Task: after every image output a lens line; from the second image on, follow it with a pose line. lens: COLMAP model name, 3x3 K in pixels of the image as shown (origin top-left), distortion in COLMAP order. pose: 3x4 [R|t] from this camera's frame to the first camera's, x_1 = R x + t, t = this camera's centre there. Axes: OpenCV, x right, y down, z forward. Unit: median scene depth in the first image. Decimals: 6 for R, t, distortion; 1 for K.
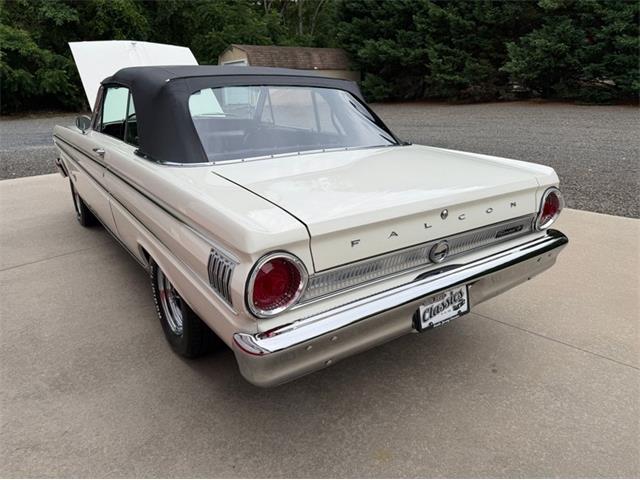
lens RADIAL K [[452.8, 0, 317.2], [0, 452.8, 241.2], [0, 0, 1]] dist [0.022051, -0.032340]
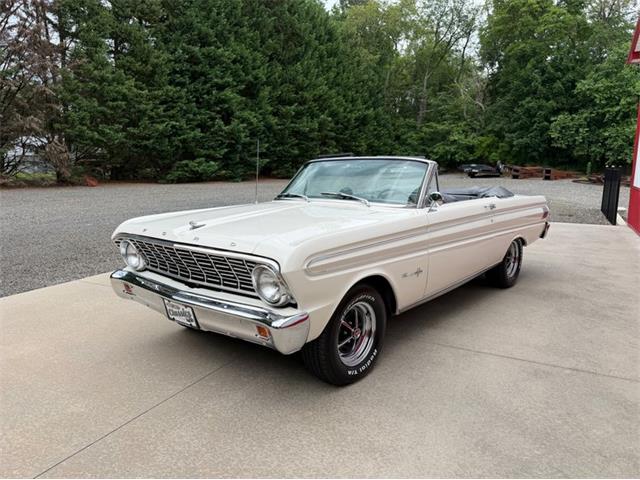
lens RADIAL K [[452.8, 0, 325.3], [0, 452.8, 234.8], [0, 0, 1]] dist [0.022051, -0.032340]
pose [[-0.258903, -0.133771, 0.956595, -2.284838], [0.318624, 0.923101, 0.215323, -0.779875], [-0.911838, 0.360542, -0.196371, 2.349806]]
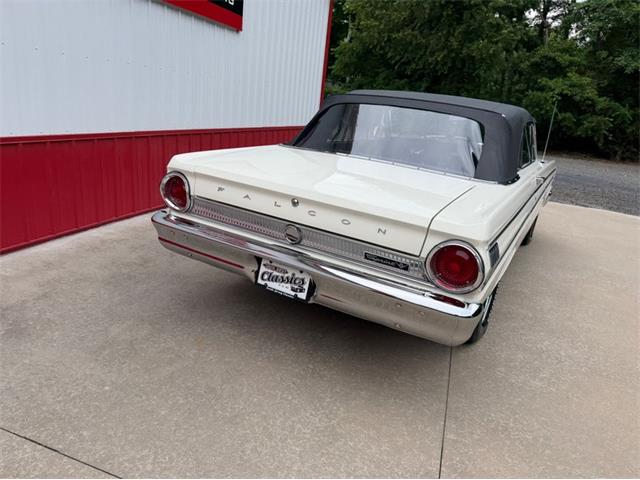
lens RADIAL K [[452.8, 0, 318.9], [0, 452.8, 241.8], [0, 0, 1]] dist [0.022051, -0.032340]
pose [[0.416275, 0.321082, -0.850659, 1.137343], [-0.400714, 0.904600, 0.145350, -0.137794], [0.816176, 0.280366, 0.505225, 0.398702]]
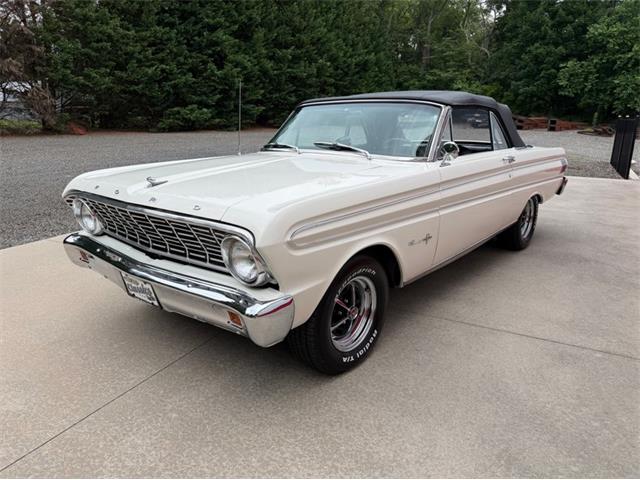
lens RADIAL K [[452.8, 0, 327.1], [0, 452.8, 233.9], [0, 0, 1]] dist [0.022051, -0.032340]
pose [[-0.264306, -0.234418, 0.935516, -2.060044], [0.312945, 0.896679, 0.313101, -0.741554], [-0.912254, 0.375519, -0.163638, 2.279561]]
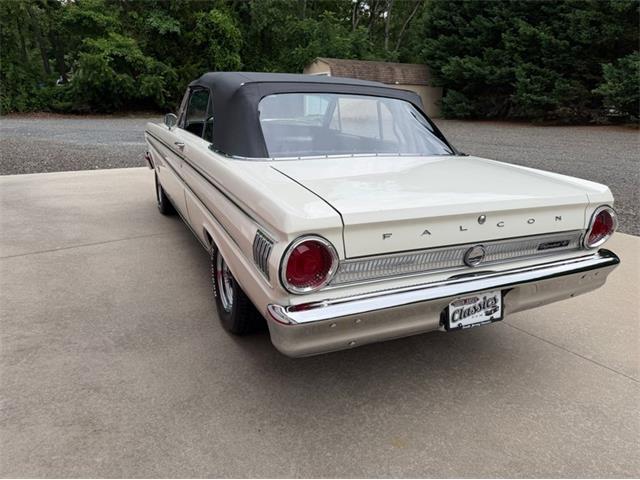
lens RADIAL K [[452.8, 0, 316.5], [0, 452.8, 237.7], [0, 0, 1]] dist [0.022051, -0.032340]
pose [[0.984277, 0.089780, -0.152114, 0.059950], [-0.094860, 0.995139, -0.026459, 0.037560], [0.149000, 0.040472, 0.988009, -0.064996]]
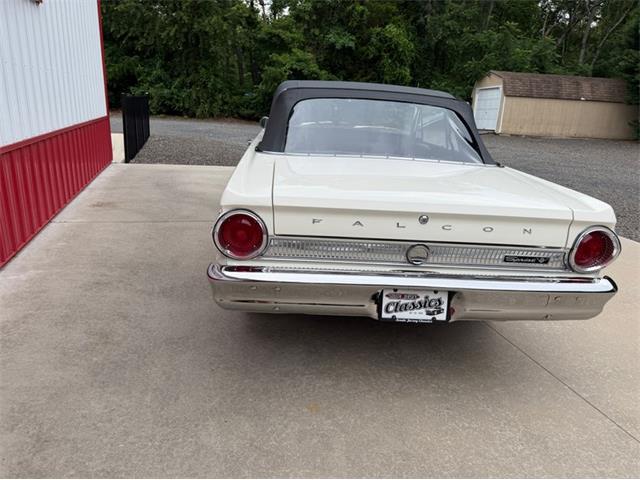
lens RADIAL K [[452.8, 0, 316.0], [0, 452.8, 243.2], [0, 0, 1]] dist [0.022051, -0.032340]
pose [[0.850492, 0.211680, -0.481514, 0.497026], [-0.232808, 0.972387, 0.016268, 0.030984], [0.471661, 0.098265, 0.876288, -0.048789]]
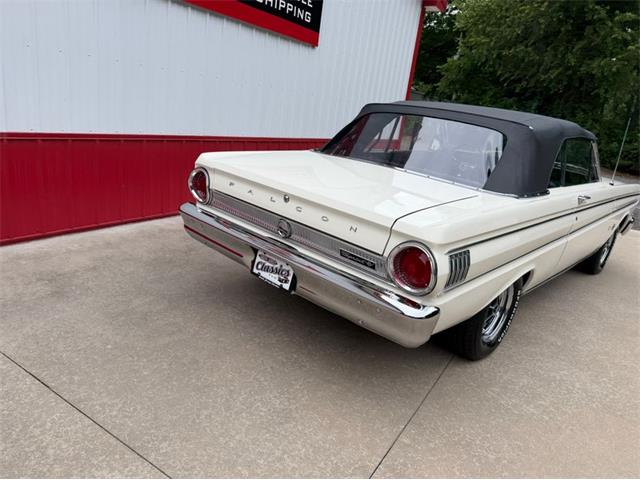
lens RADIAL K [[452.8, 0, 319.3], [0, 452.8, 242.8], [0, 0, 1]] dist [0.022051, -0.032340]
pose [[0.196731, 0.319381, -0.926980, 1.279814], [-0.441546, 0.873015, 0.207080, -0.215126], [0.875405, 0.368565, 0.312771, 0.608254]]
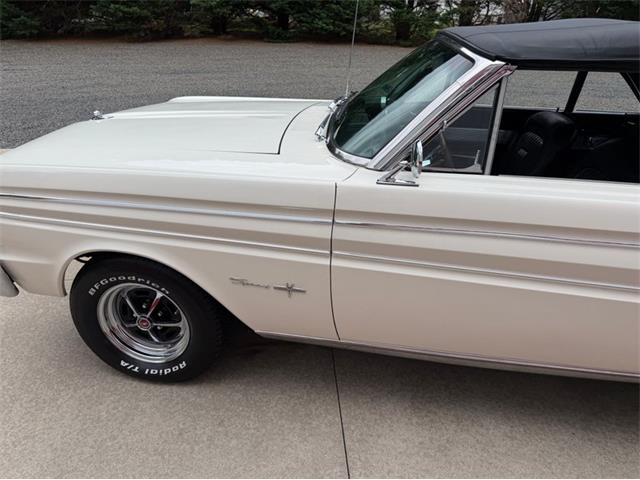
lens RADIAL K [[452.8, 0, 321.5], [0, 452.8, 250.4], [0, 0, 1]] dist [0.022051, -0.032340]
pose [[0.693398, -0.302381, 0.654038, -1.408712], [0.203798, 0.952925, 0.224502, -0.476787], [-0.691134, -0.022378, 0.722380, 1.260305]]
